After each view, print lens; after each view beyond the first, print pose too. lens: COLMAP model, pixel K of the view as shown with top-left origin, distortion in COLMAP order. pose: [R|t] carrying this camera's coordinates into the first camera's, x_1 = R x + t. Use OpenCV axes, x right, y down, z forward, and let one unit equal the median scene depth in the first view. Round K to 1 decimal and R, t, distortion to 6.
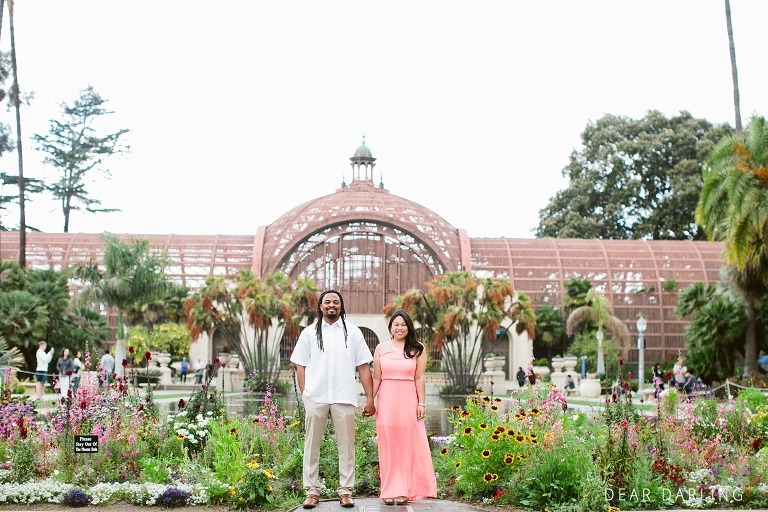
lens RADIAL K [[1131.3, 0, 384.0], [0, 1131.3, 256.0], [0, 0, 1]] dist [-0.112972, 0.059423]
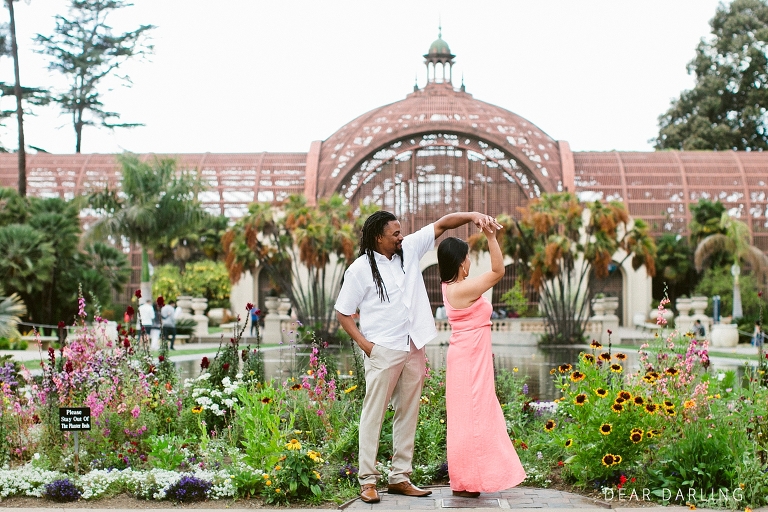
lens RADIAL K [[1131.3, 0, 384.0], [0, 1131.3, 256.0], [0, 0, 1]] dist [-0.112972, 0.059423]
pose [[0.996910, -0.013080, -0.077451, 0.002743], [0.017035, 0.998573, 0.050620, 0.016457], [0.076678, -0.051783, 0.995710, 0.193207]]
